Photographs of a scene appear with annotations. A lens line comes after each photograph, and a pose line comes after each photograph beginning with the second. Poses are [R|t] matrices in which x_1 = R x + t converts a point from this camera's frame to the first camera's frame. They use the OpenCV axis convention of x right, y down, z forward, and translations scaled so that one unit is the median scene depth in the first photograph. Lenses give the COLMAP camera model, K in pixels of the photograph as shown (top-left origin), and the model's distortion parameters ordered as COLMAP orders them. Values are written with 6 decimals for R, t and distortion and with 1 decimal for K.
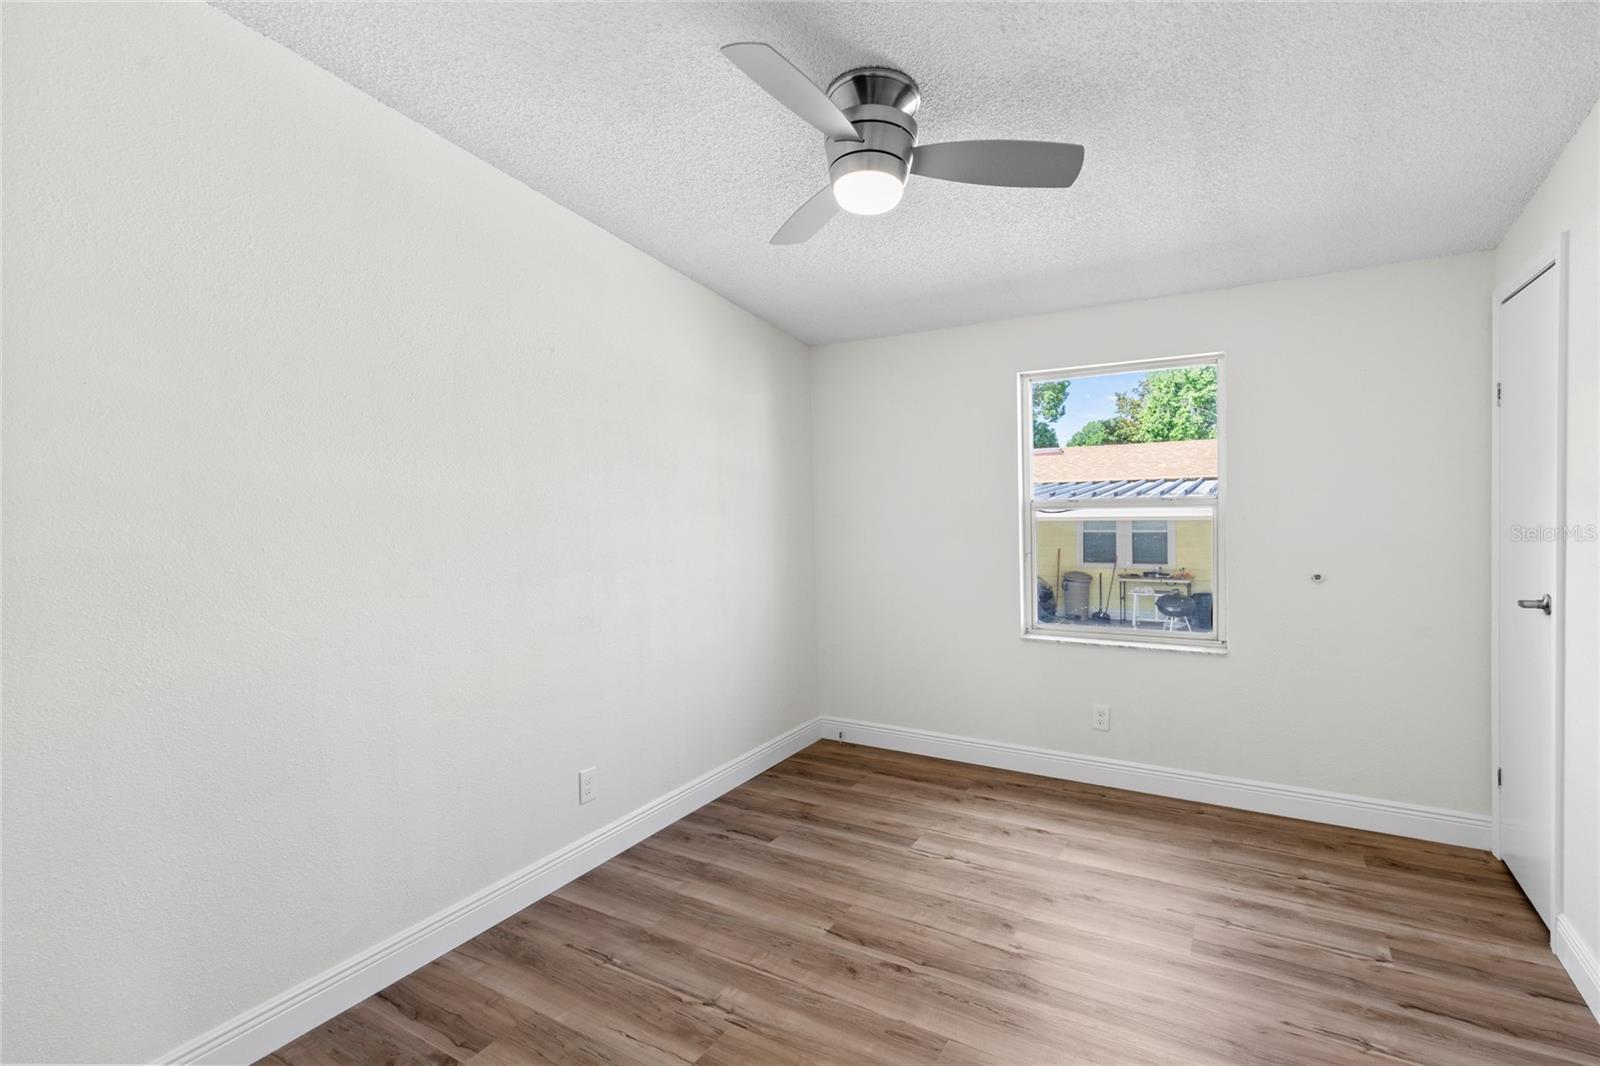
lens RADIAL K [[762.9, 0, 823.1], [0, 762.9, 521.8], [0, 0, 1]] dist [-0.000064, -0.000189]
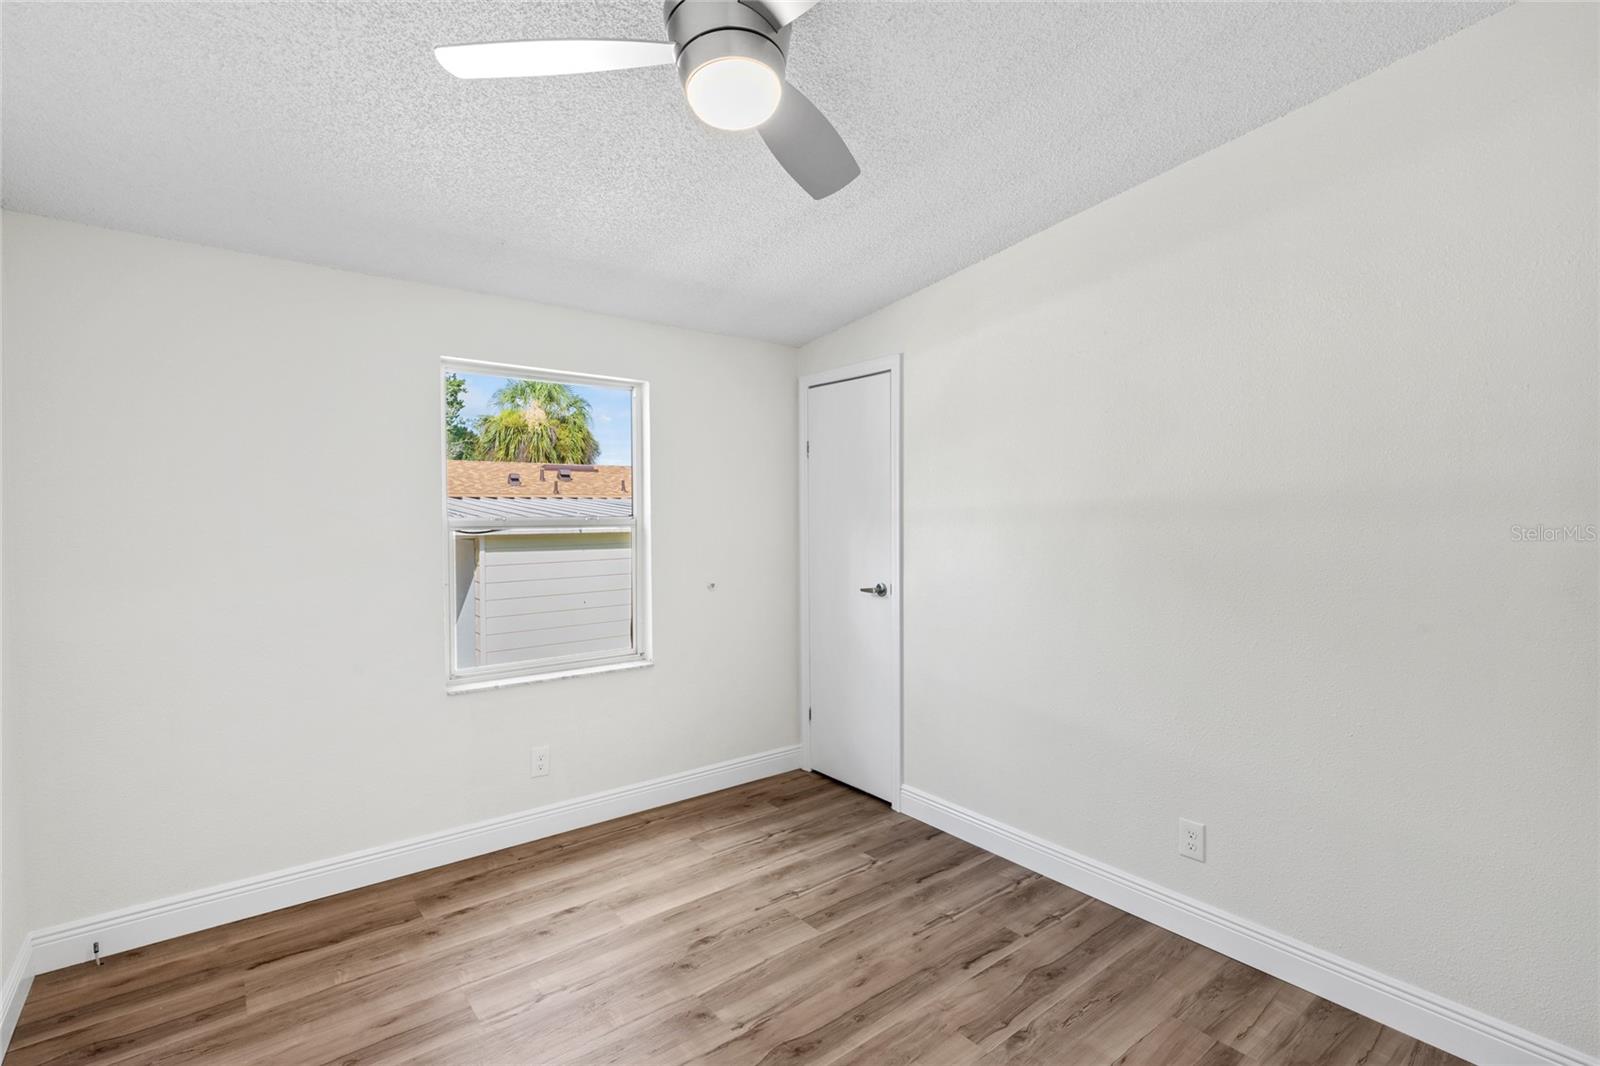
lens RADIAL K [[734.0, 0, 800.0], [0, 734.0, 533.0], [0, 0, 1]] dist [0.000625, 0.000194]
pose [[0.360946, -0.003027, 0.932582, -0.392999], [0.018022, 0.999831, -0.003730, -0.003302], [-0.932413, 0.018153, 0.360940, 0.483253]]
